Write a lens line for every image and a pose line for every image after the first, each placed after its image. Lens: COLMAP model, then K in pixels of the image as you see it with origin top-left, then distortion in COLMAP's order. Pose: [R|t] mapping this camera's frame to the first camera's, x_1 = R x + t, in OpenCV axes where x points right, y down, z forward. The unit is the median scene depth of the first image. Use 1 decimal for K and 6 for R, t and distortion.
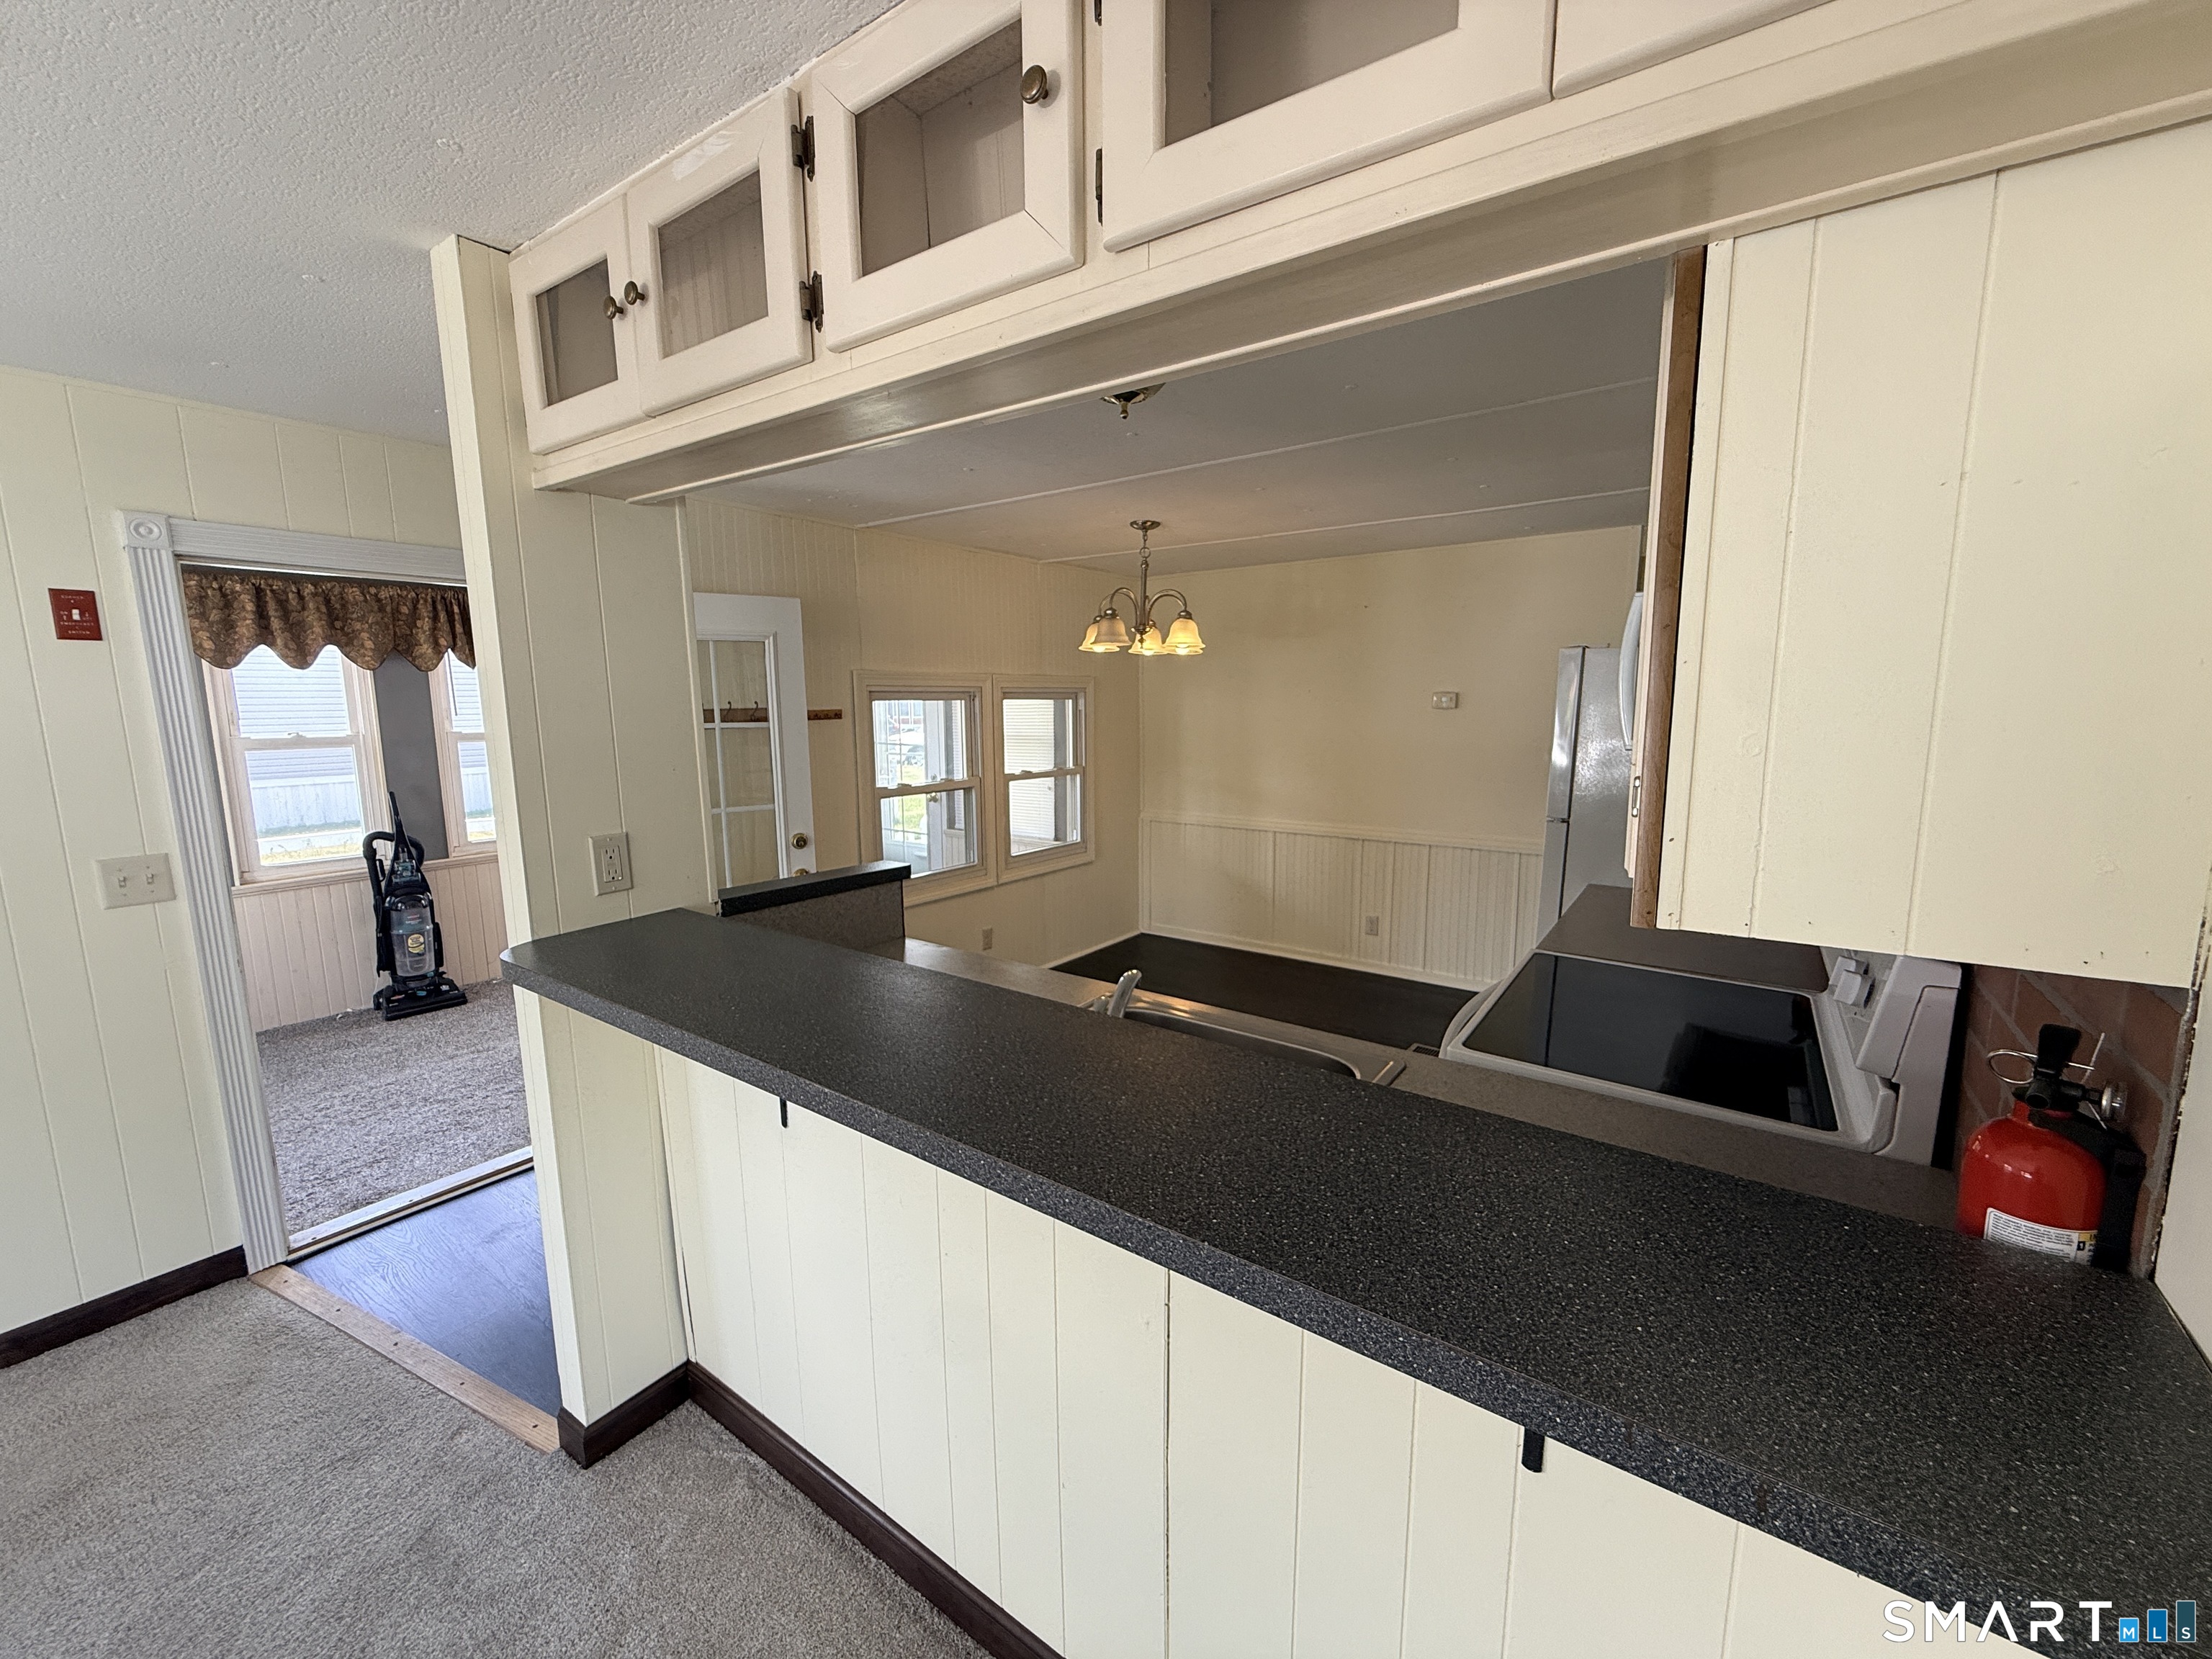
lens RADIAL K [[880.8, 0, 1107.5], [0, 880.8, 827.0], [0, 0, 1]] dist [0.000229, 0.000280]
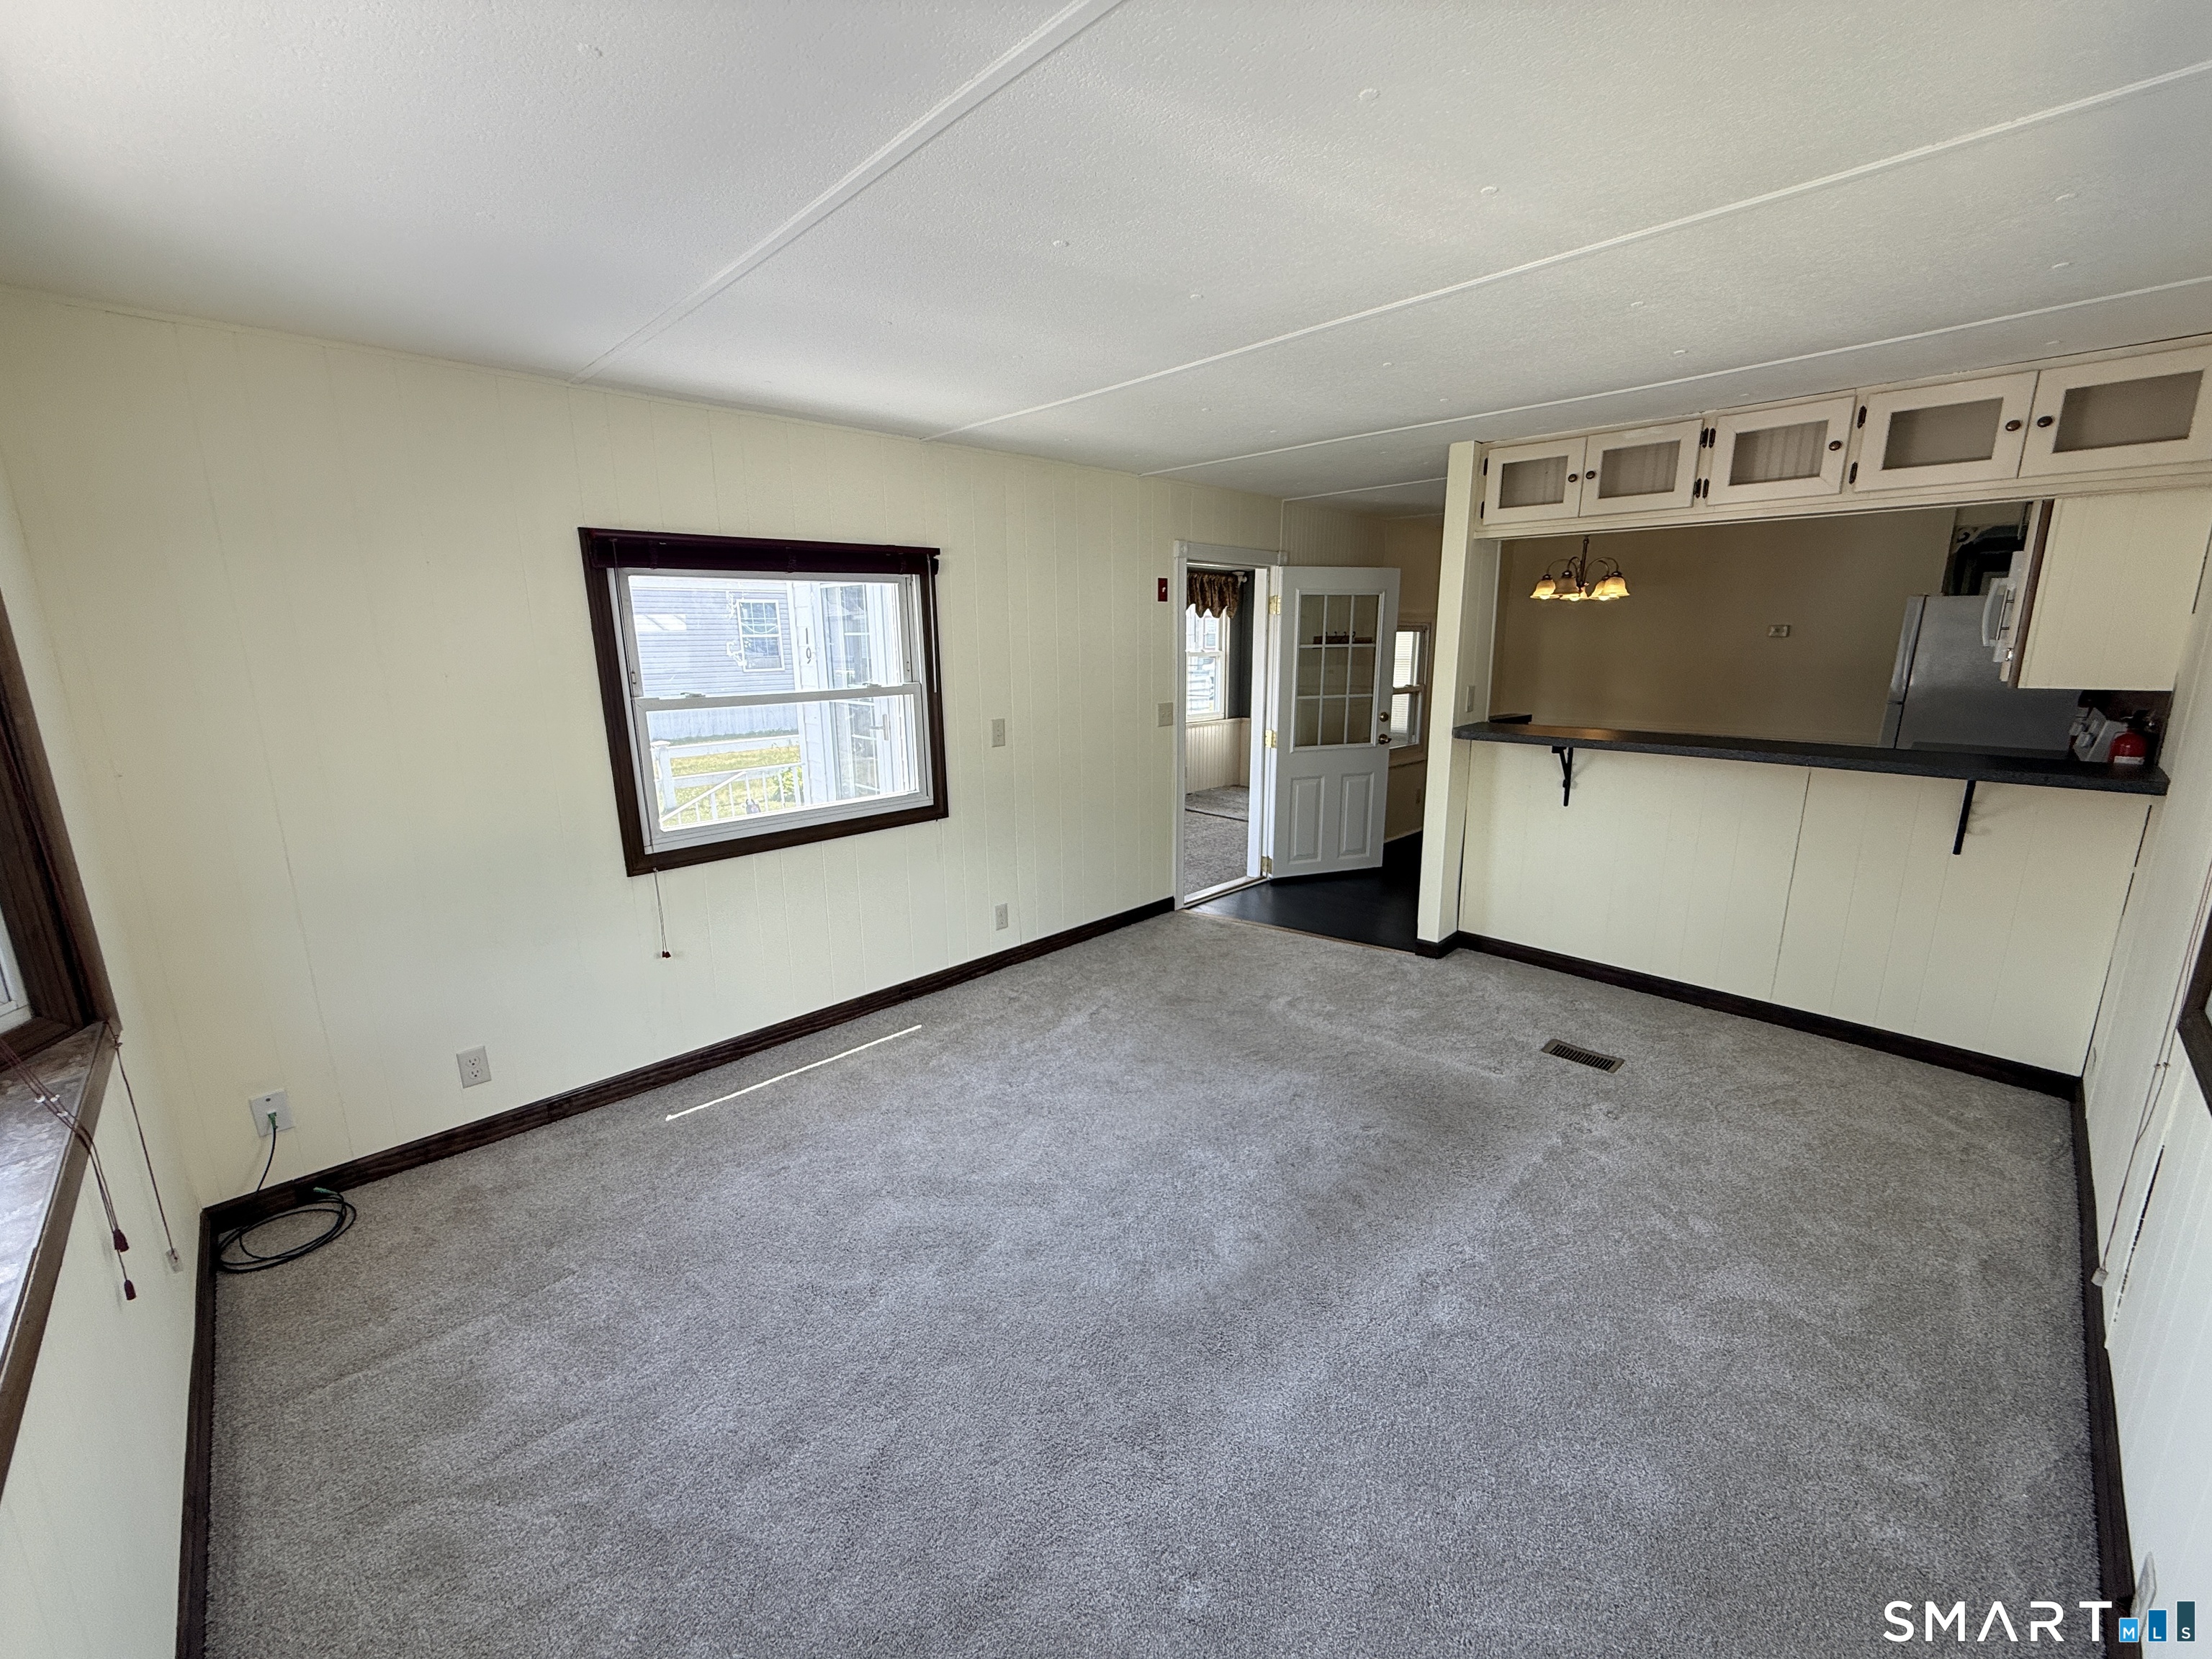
lens RADIAL K [[880.8, 0, 1103.6], [0, 880.8, 827.2], [0, 0, 1]] dist [0.000229, 0.000280]
pose [[0.986138, 0.033628, -0.162484, -0.540835], [-0.022496, 0.997302, 0.069872, 0.114224], [0.164395, -0.065249, 0.984234, -0.702467]]
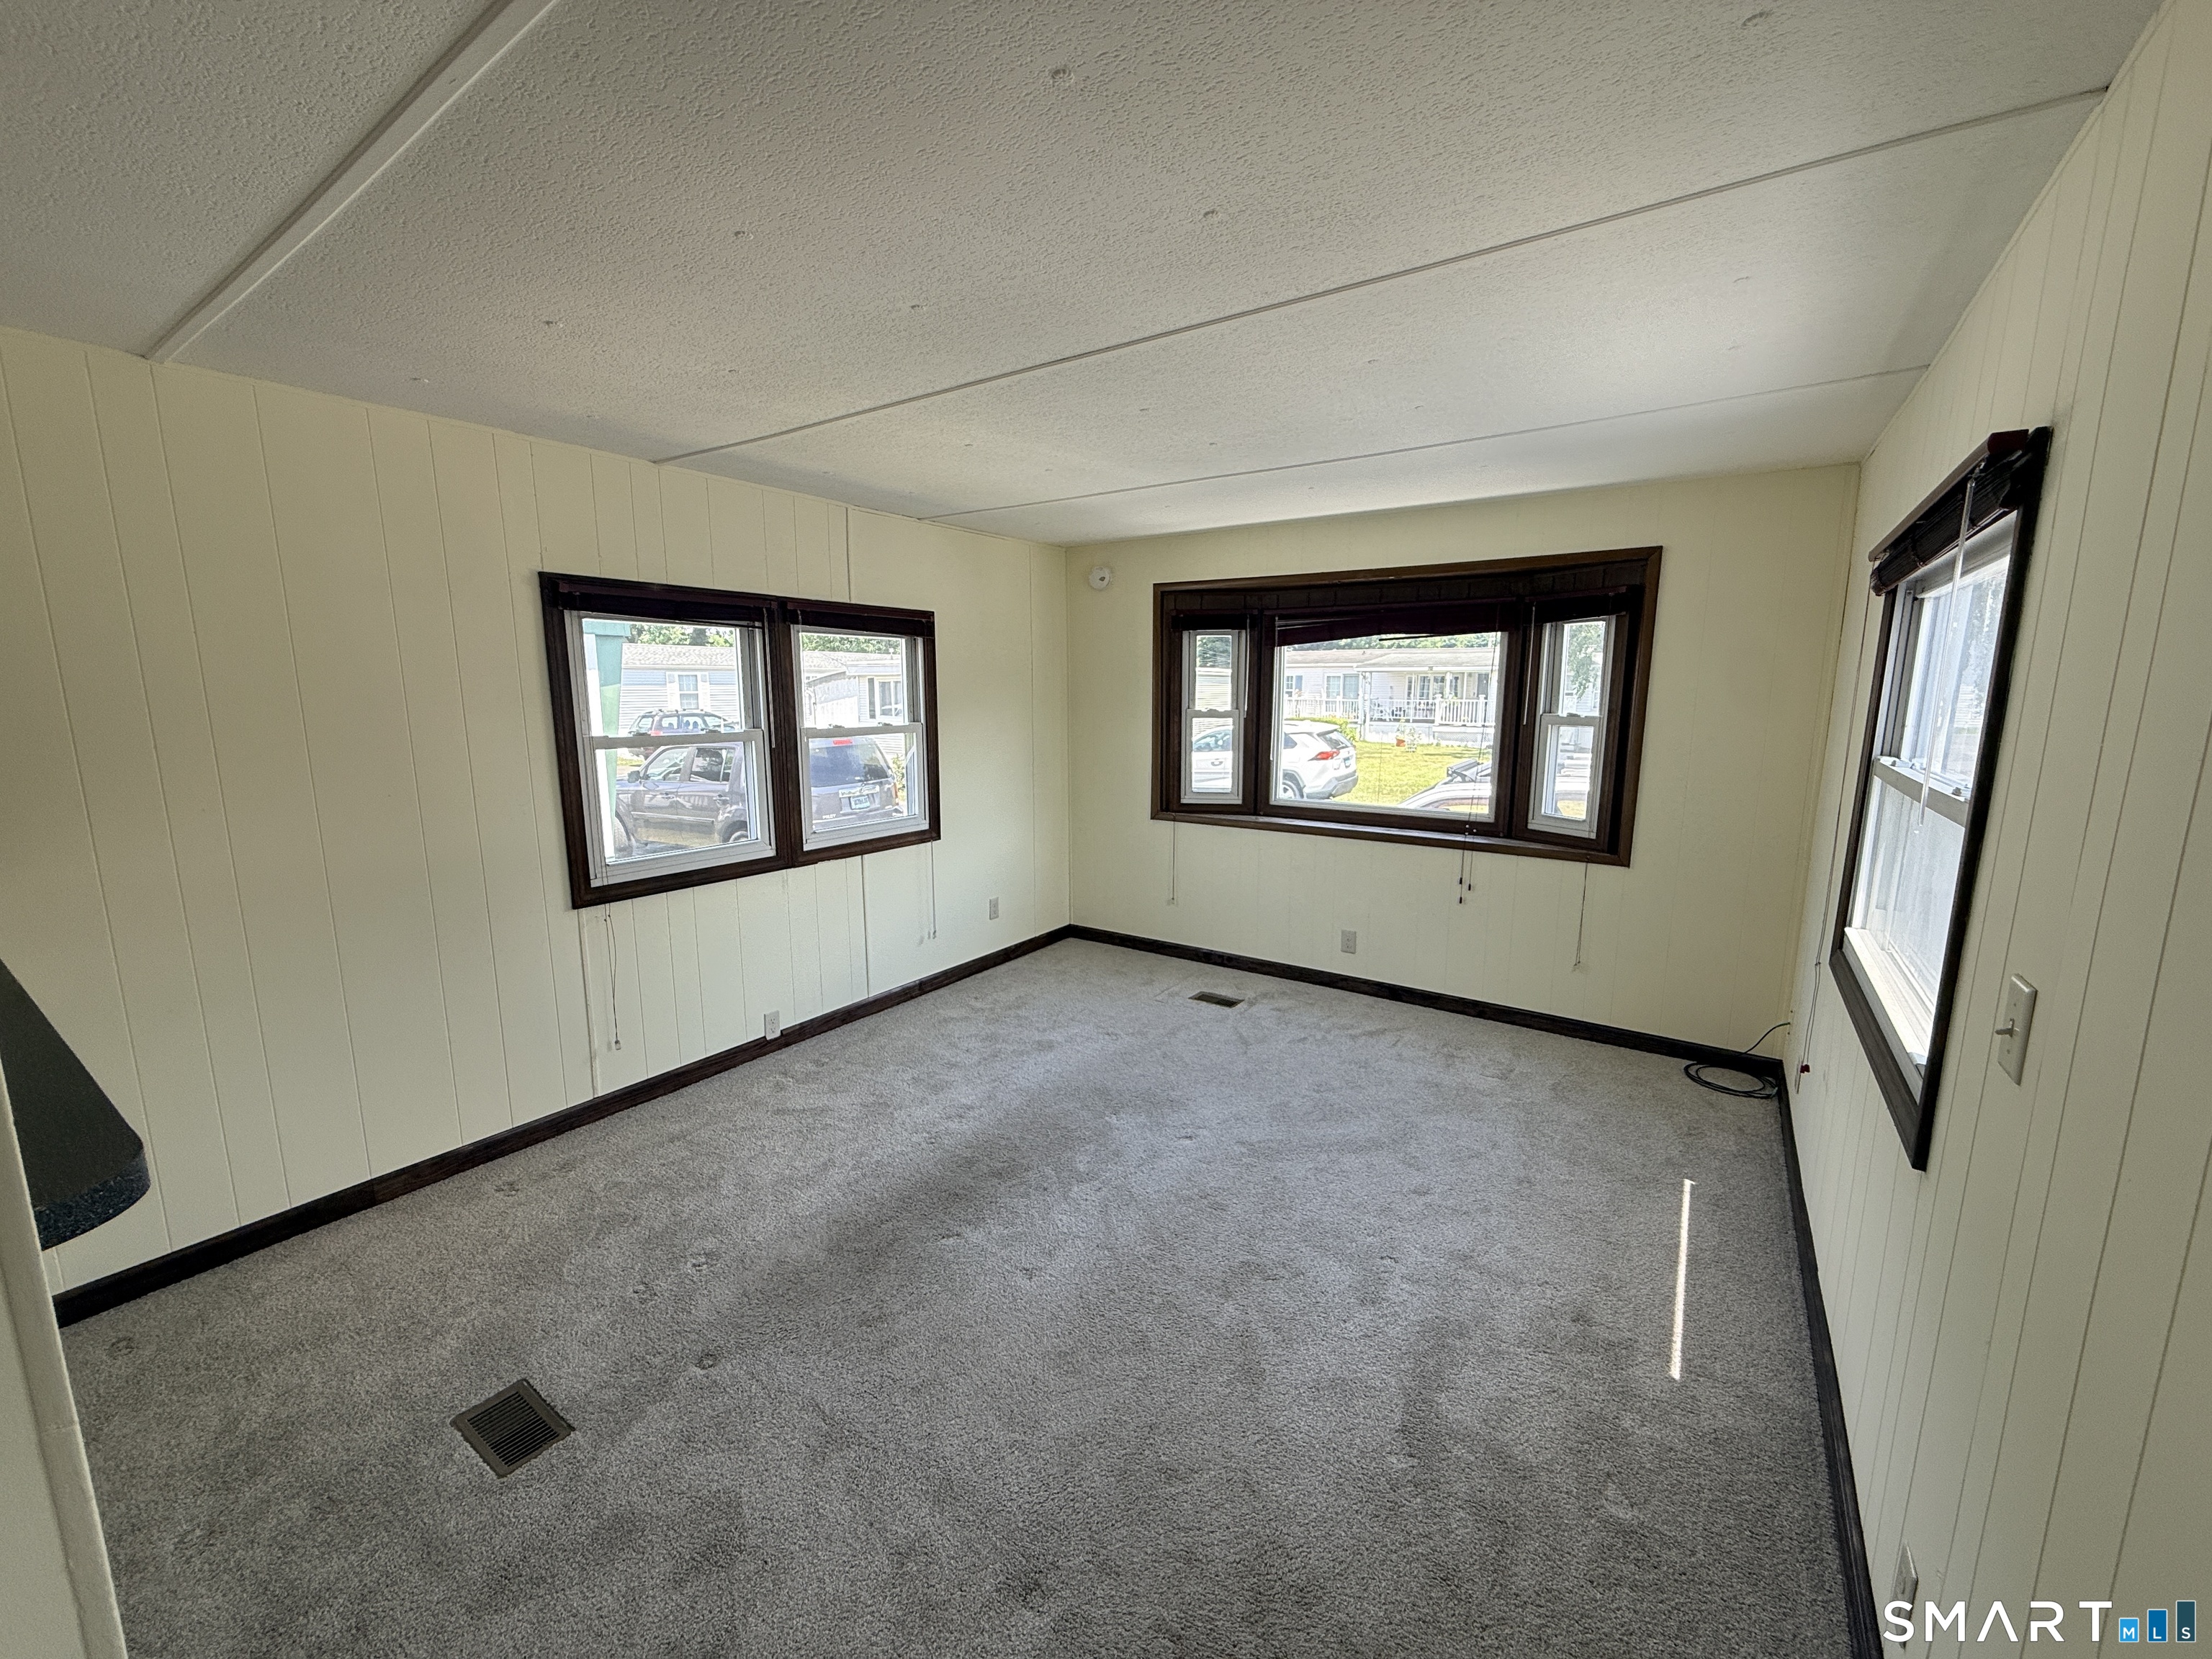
lens RADIAL K [[880.8, 0, 1102.9], [0, 880.8, 828.5], [0, 0, 1]] dist [0.000229, 0.000280]
pose [[-0.999695, 0.012800, -0.021140, -0.531254], [0.005677, 0.951486, 0.307641, -0.084626], [0.024052, 0.307427, -0.951268, 0.617838]]
